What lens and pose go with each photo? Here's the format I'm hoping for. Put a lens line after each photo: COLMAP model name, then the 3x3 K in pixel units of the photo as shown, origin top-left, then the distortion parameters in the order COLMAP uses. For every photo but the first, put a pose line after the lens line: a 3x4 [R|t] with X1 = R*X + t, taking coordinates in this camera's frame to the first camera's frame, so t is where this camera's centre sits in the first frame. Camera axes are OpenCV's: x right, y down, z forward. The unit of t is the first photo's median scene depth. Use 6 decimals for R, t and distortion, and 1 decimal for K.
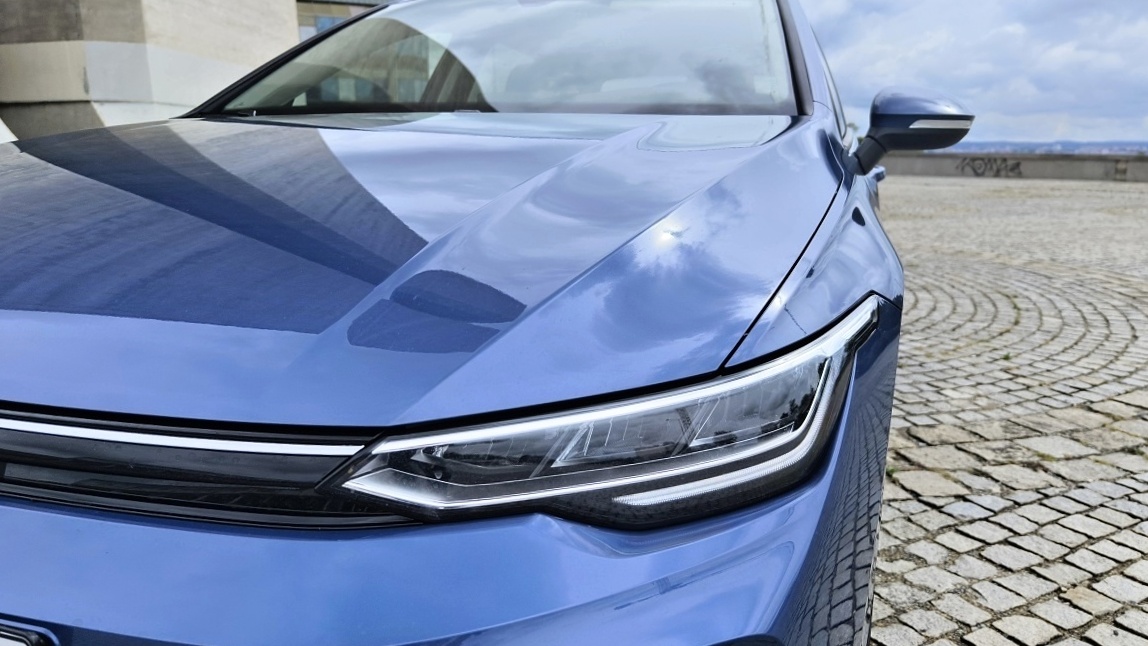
lens RADIAL K [[828.5, 0, 574.0], [0, 828.5, 323.0], [0, 0, 1]] dist [-0.008712, -0.008455]
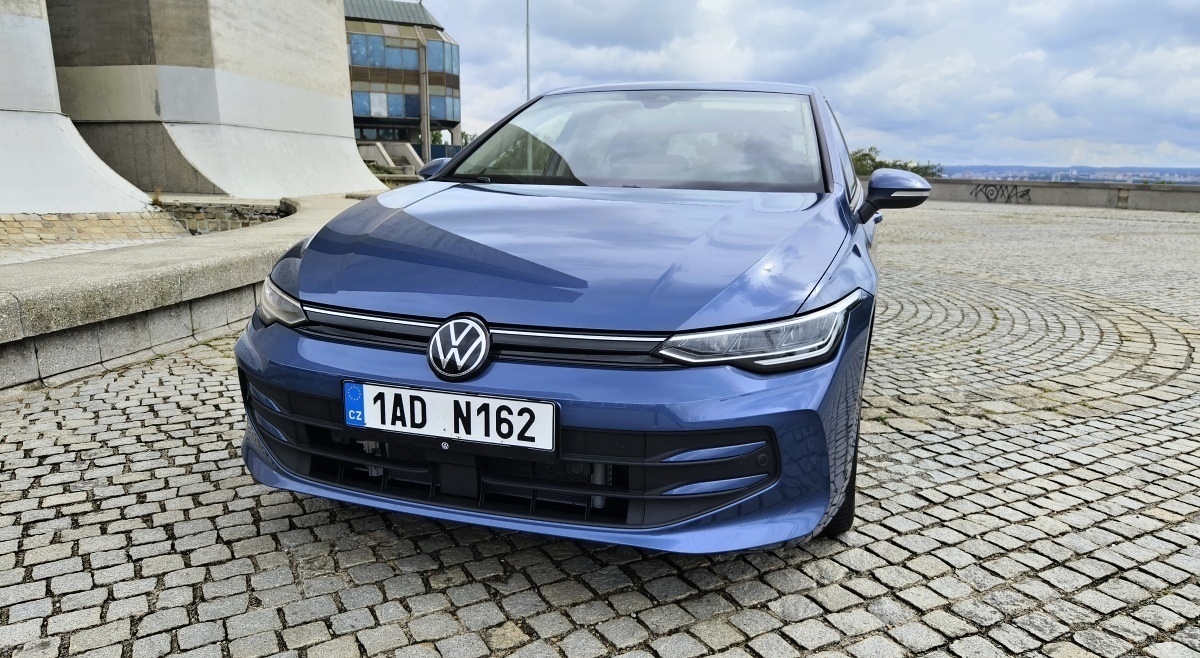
lens RADIAL K [[826.6, 0, 619.8], [0, 826.6, 337.7], [0, 0, 1]] dist [-0.001238, -0.002438]
pose [[0.999607, 0.008908, 0.026586, -0.059951], [-0.008825, 0.999956, -0.003216, 0.019395], [-0.026614, 0.002980, 0.999641, -0.213873]]
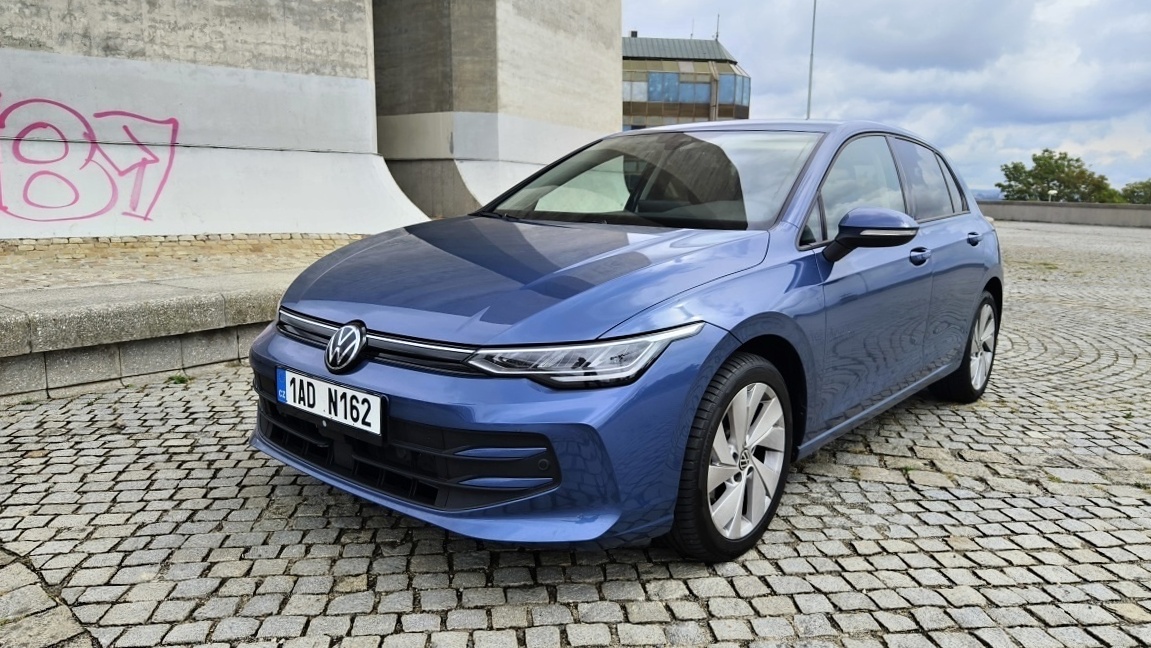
lens RADIAL K [[820.5, 0, 575.5], [0, 820.5, 324.0], [0, 0, 1]] dist [0.009204, 0.004429]
pose [[0.929438, 0.070990, -0.362084, 0.155159], [-0.088570, 0.995551, -0.032163, 0.013599], [0.358189, 0.061963, 0.931591, -0.228652]]
